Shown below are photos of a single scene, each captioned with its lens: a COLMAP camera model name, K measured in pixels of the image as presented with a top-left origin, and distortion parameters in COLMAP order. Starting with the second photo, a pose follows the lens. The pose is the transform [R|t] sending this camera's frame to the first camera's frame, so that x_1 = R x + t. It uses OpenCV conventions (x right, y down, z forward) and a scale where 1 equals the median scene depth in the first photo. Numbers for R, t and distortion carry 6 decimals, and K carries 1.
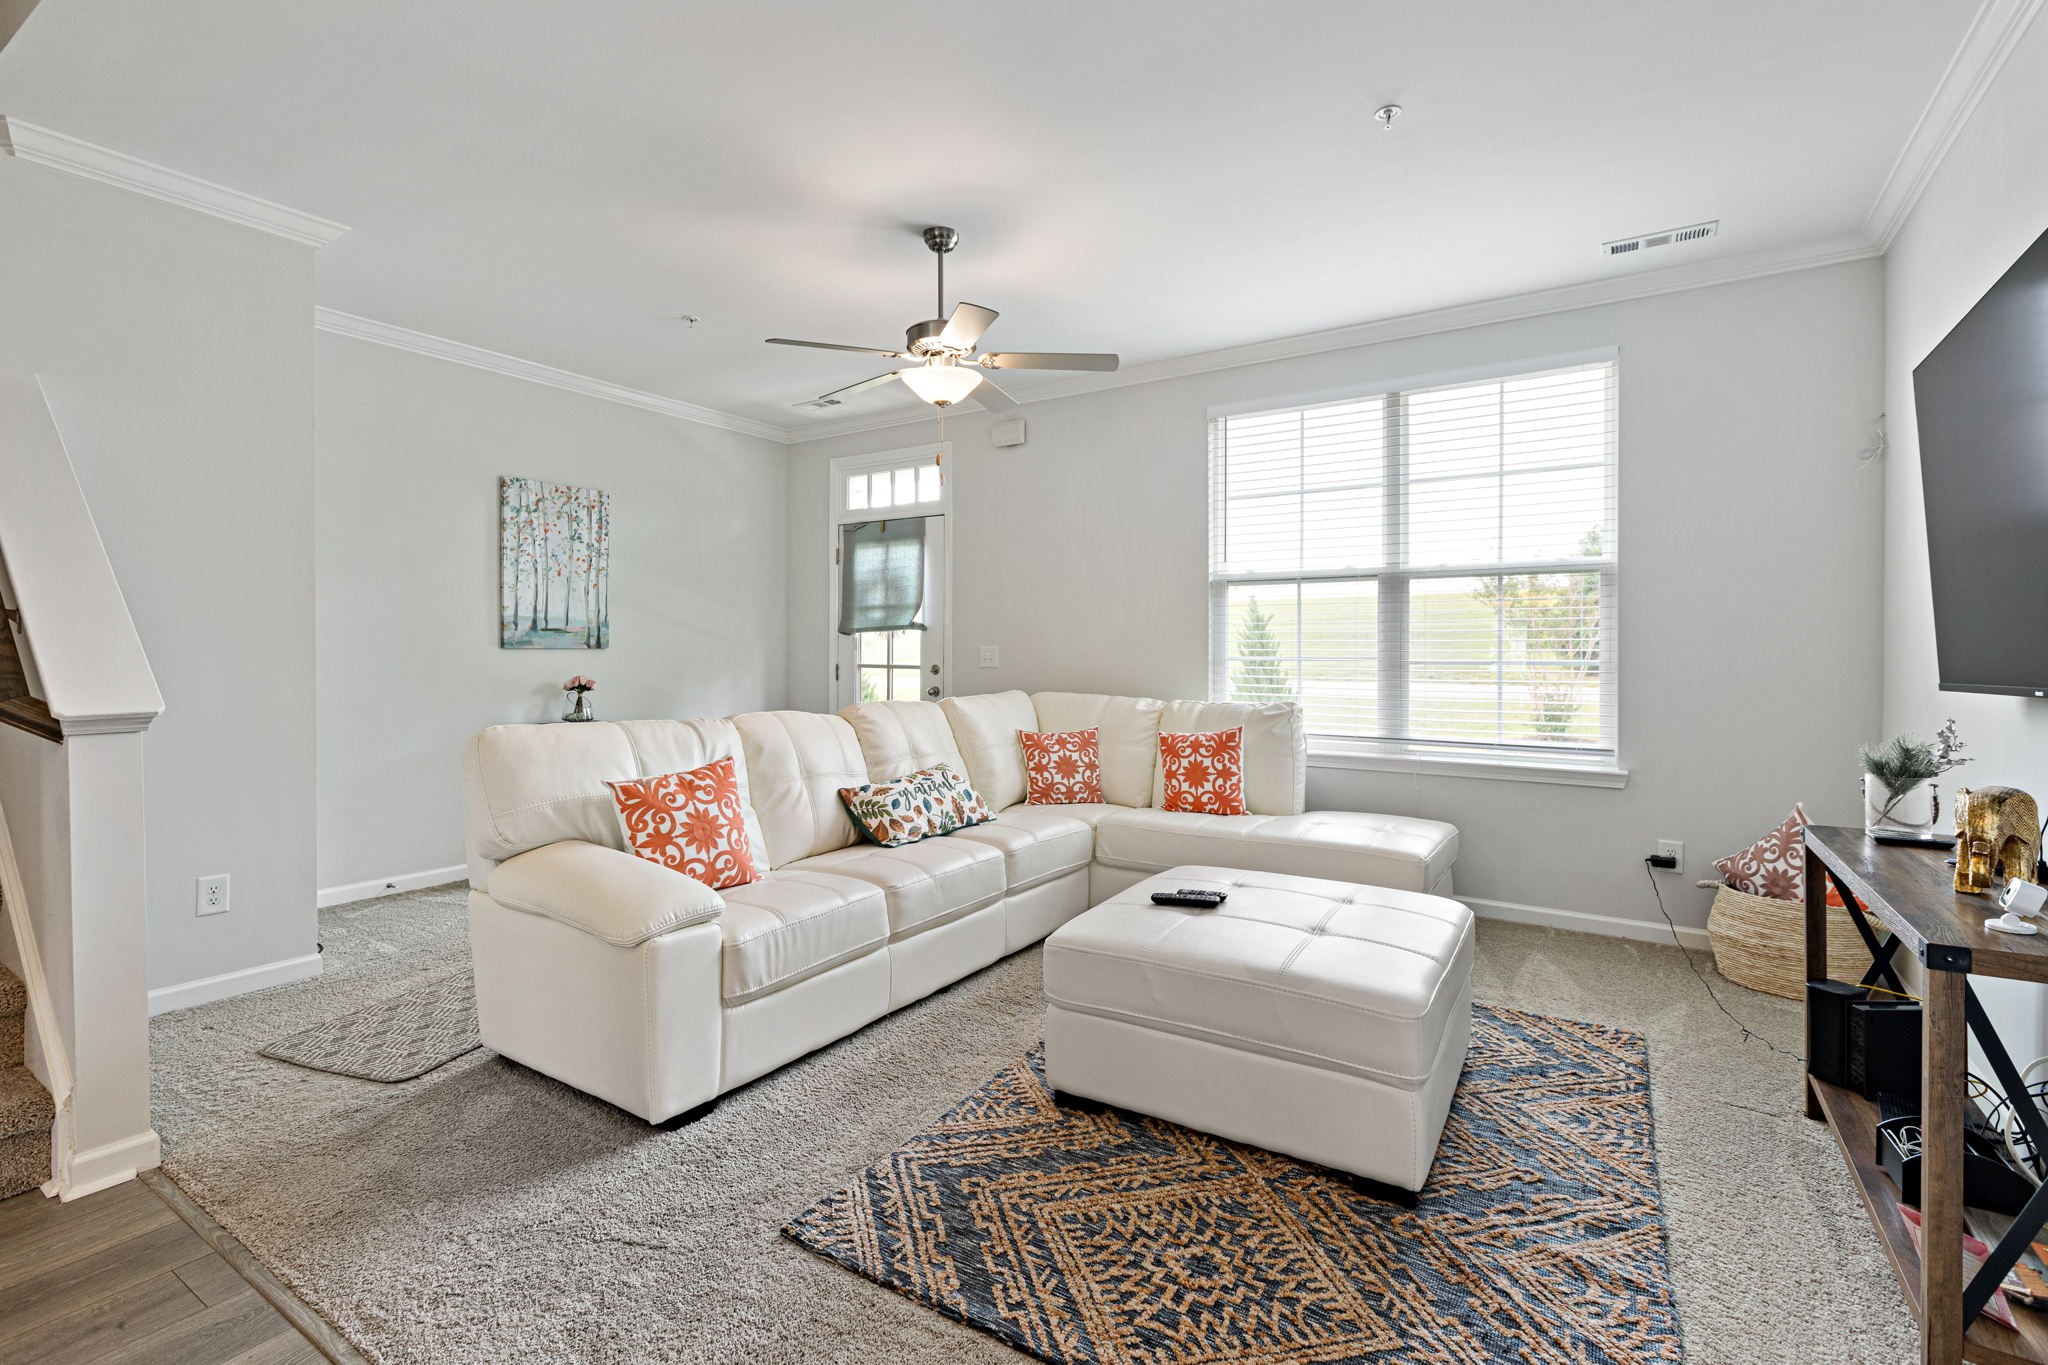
lens RADIAL K [[931.6, 0, 1023.9], [0, 931.6, 675.6], [0, 0, 1]] dist [0.001655, -0.000972]
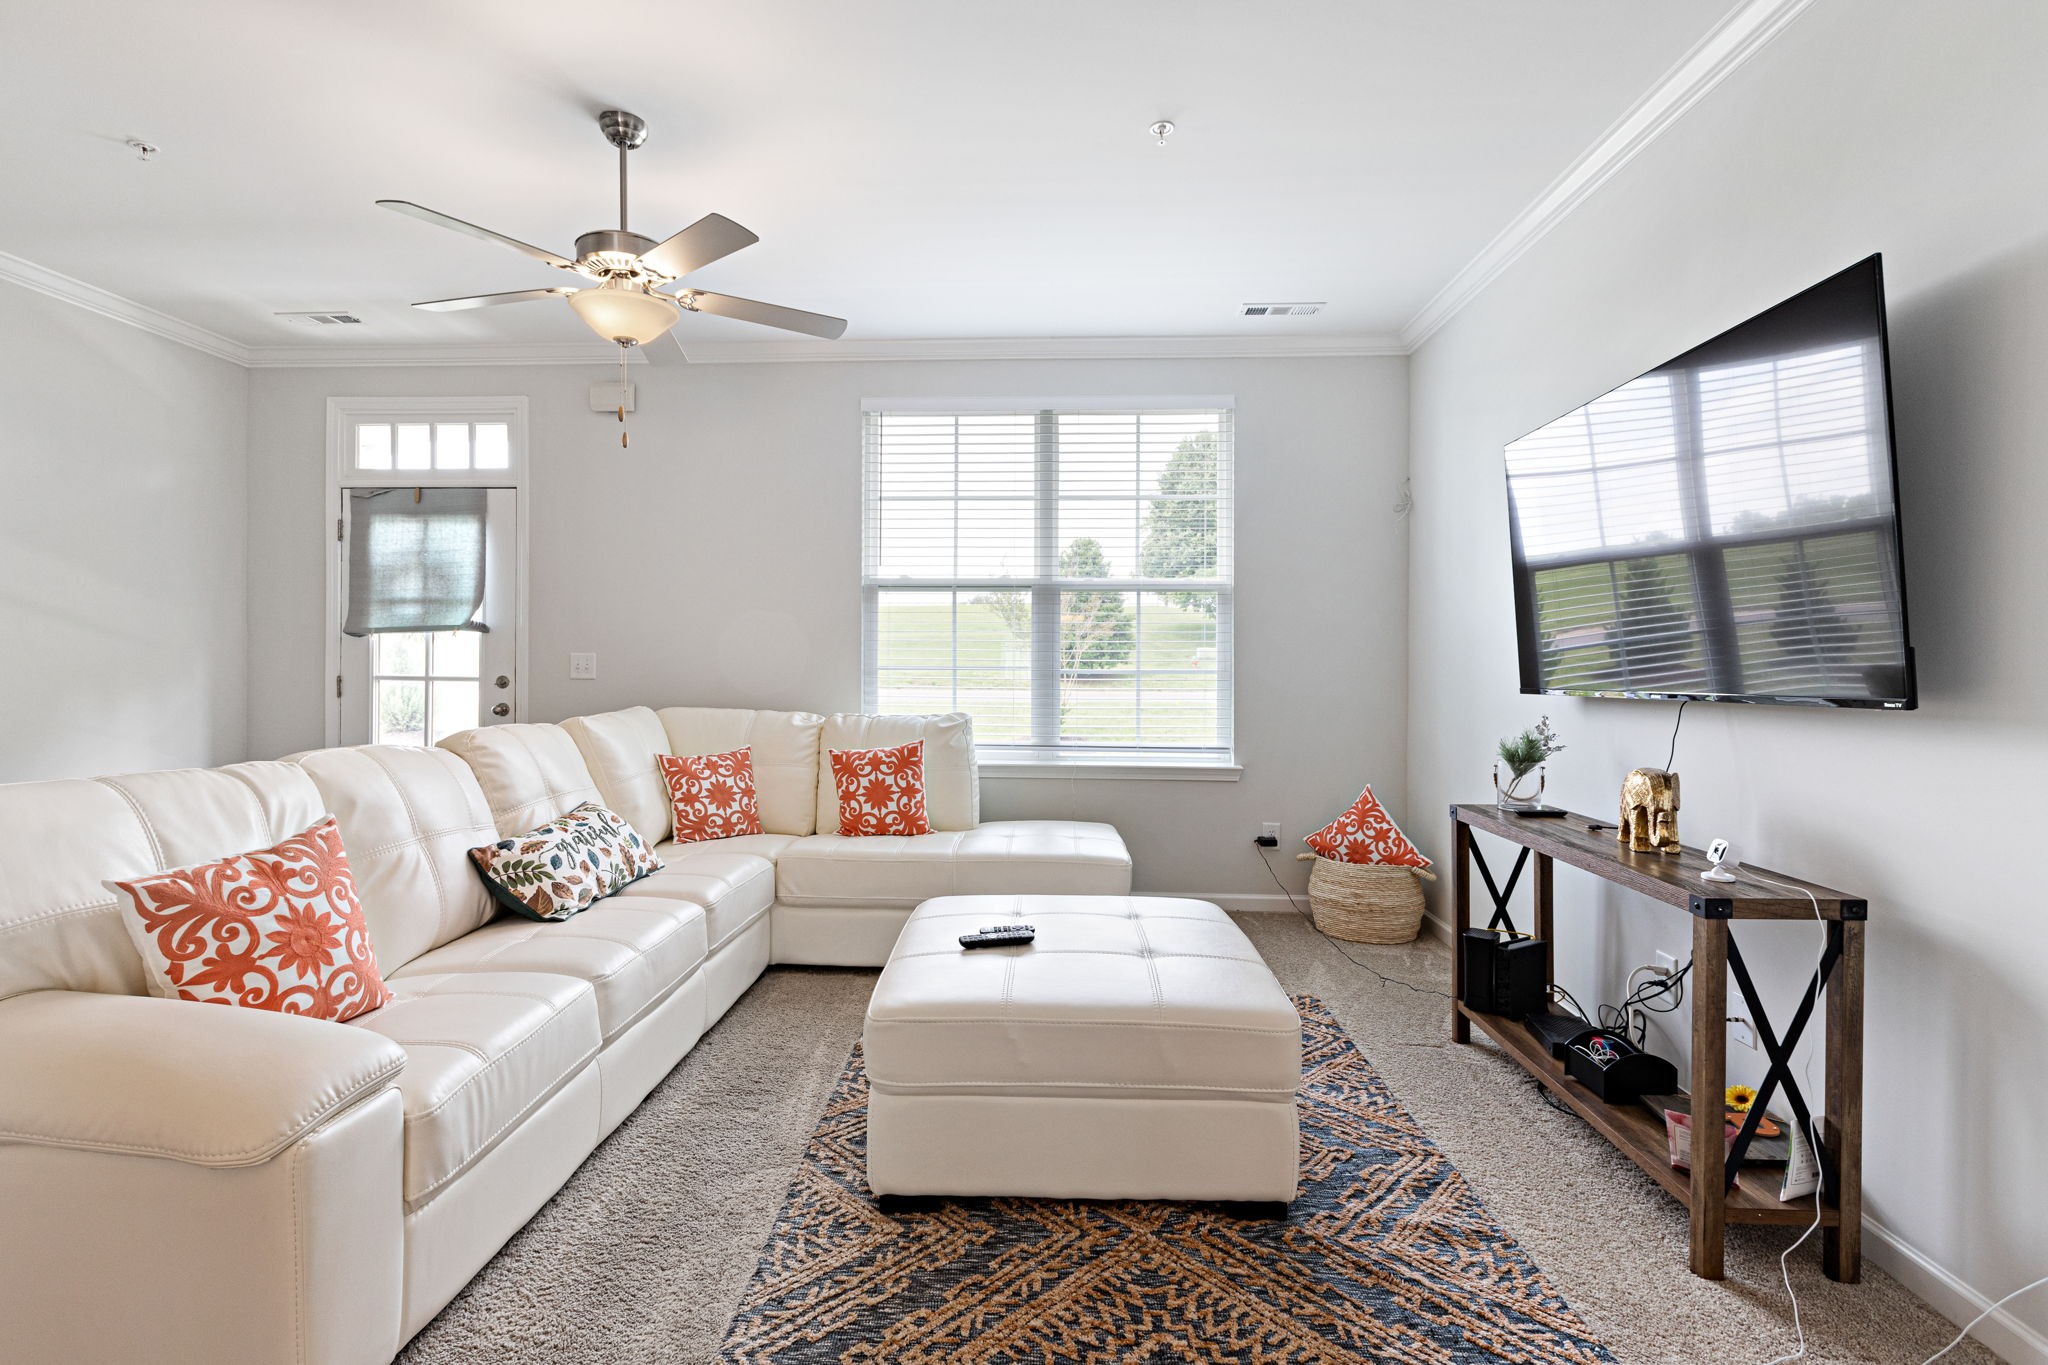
lens RADIAL K [[931.6, 0, 1019.6], [0, 931.6, 678.8], [0, 0, 1]] dist [0.001655, -0.000972]
pose [[0.864084, -0.006481, 0.503306, -0.238965], [0.008702, 0.999960, -0.002065, -0.007114], [-0.503272, 0.006164, 0.864106, 0.198505]]
